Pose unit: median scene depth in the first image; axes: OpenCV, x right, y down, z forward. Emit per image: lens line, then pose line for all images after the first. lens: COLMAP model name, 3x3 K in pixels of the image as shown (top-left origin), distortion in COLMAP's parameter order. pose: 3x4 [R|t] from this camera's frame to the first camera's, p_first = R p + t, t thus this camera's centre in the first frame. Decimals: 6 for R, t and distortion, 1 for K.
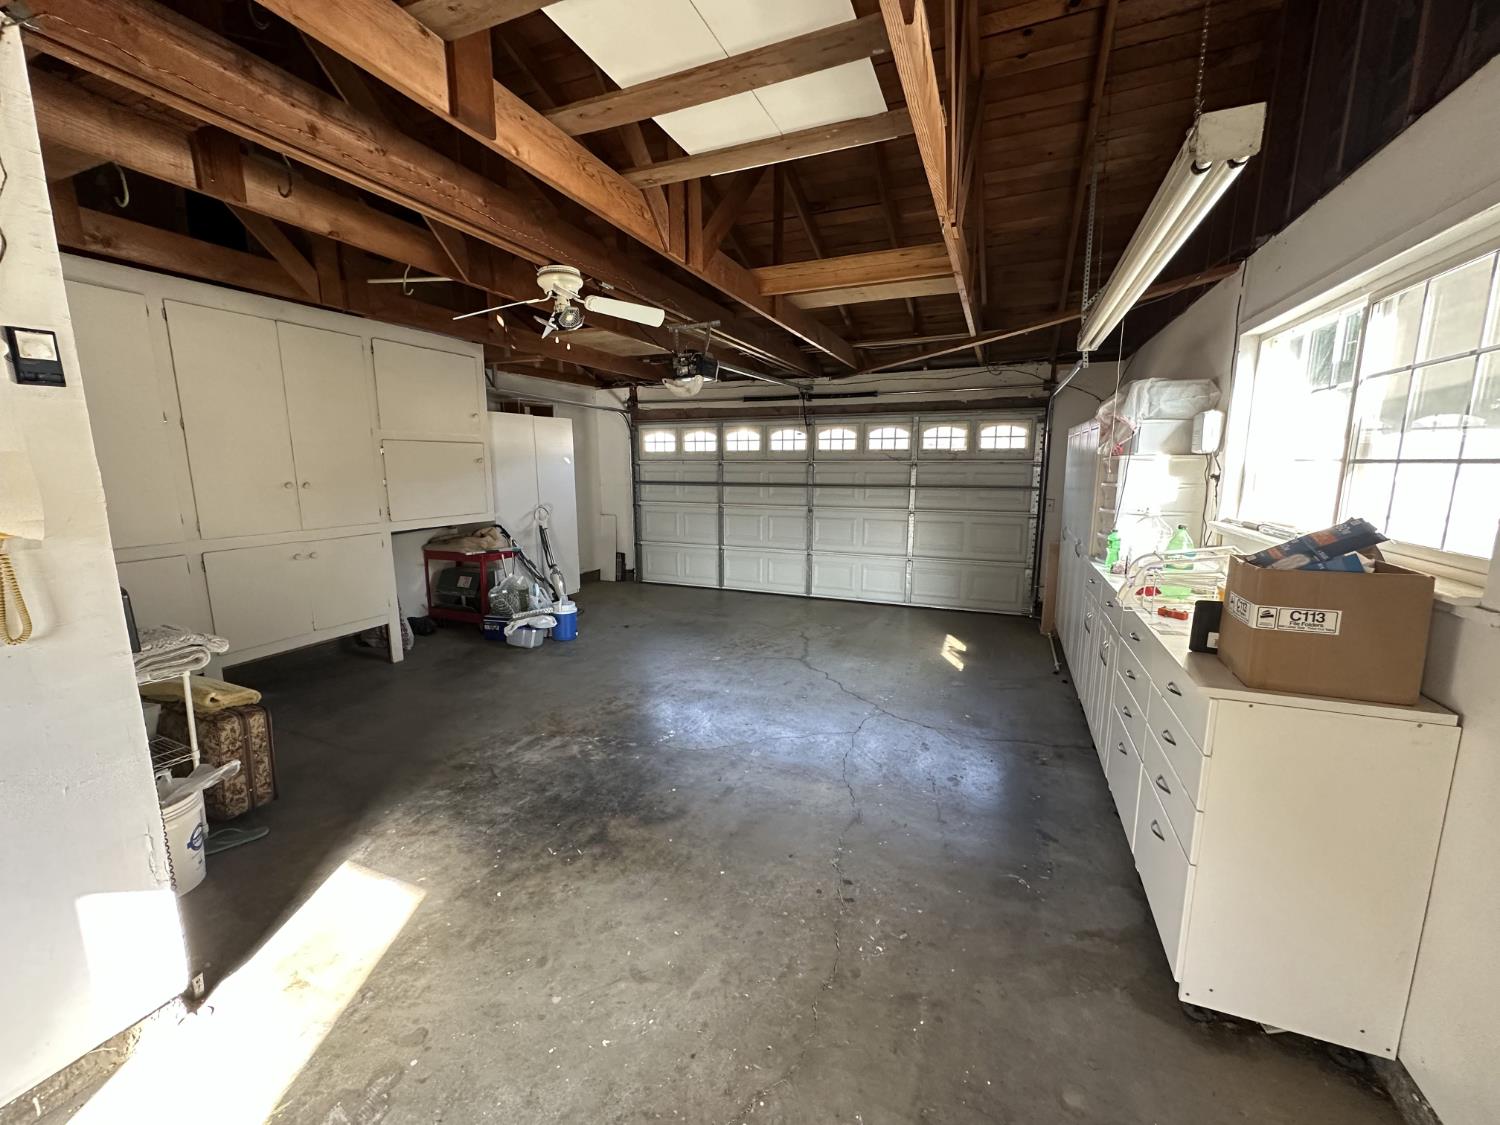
lens RADIAL K [[588.6, 0, 754.4], [0, 588.6, 554.3], [0, 0, 1]] dist [-0.012239, 0.000195]
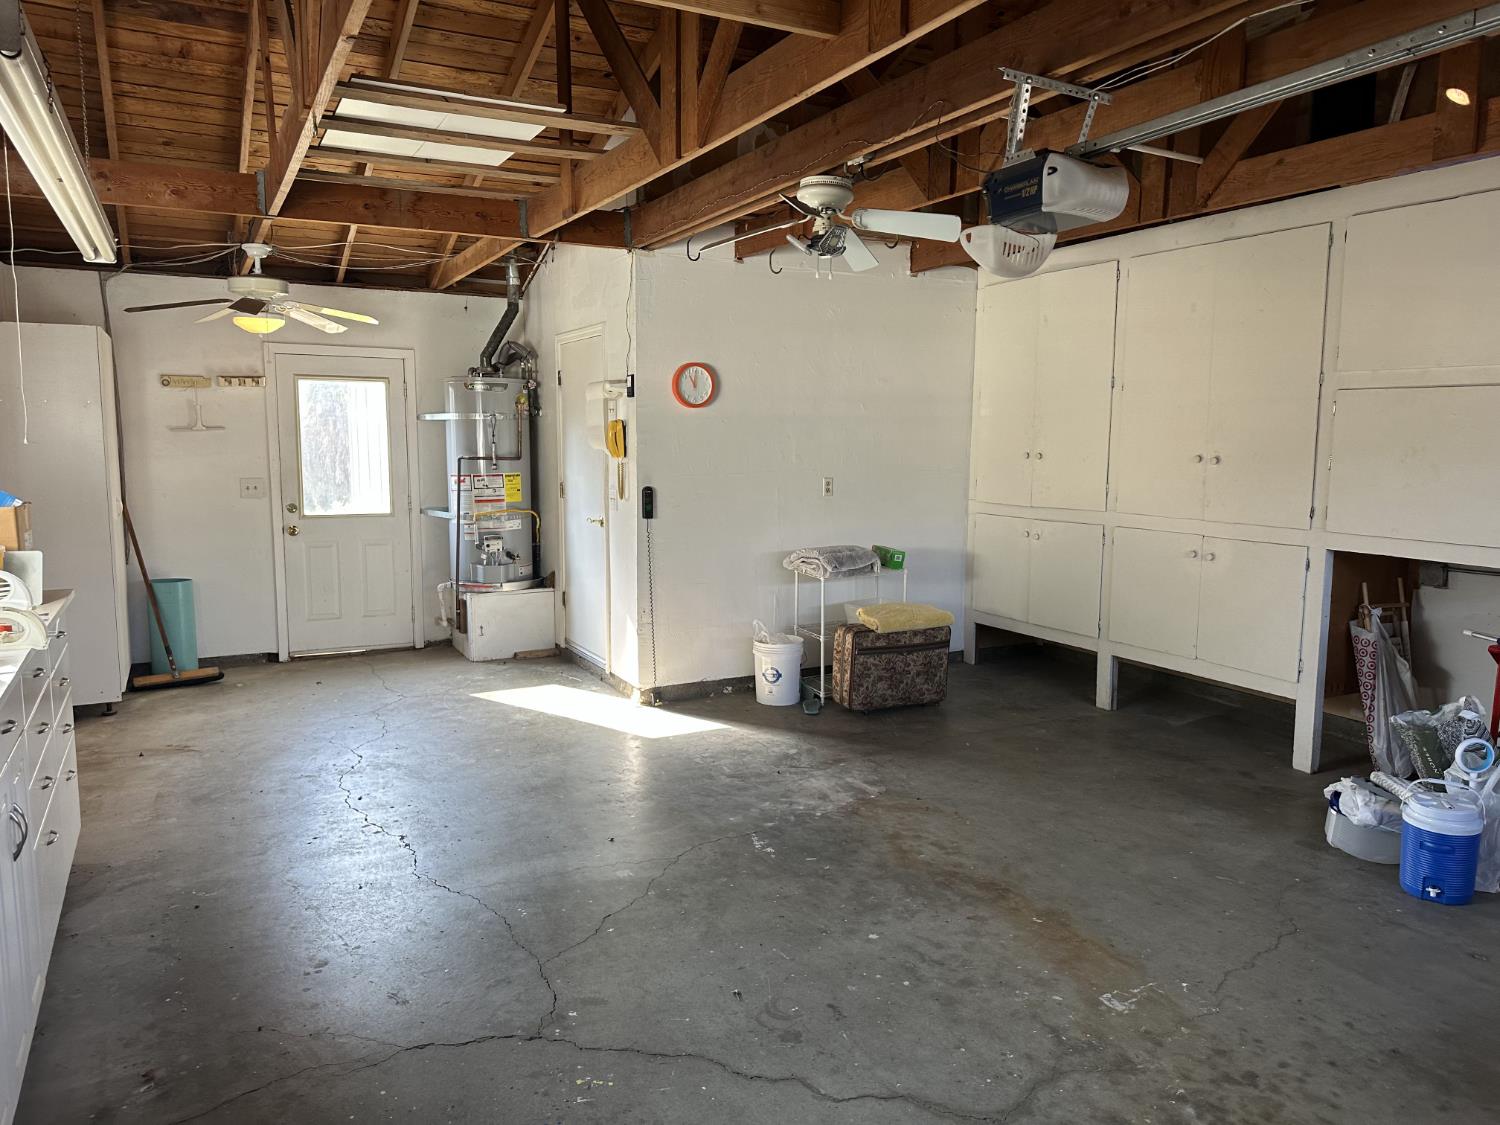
lens RADIAL K [[1063.1, 0, 750.0], [0, 1063.1, 562.5], [0, 0, 1]] dist [0.170472, -0.276271]
pose [[-0.644335, 0.095399, -0.758770, 0.754648], [-0.118145, 0.967859, 0.222015, -0.267097], [0.755562, 0.232697, -0.612354, 1.671141]]
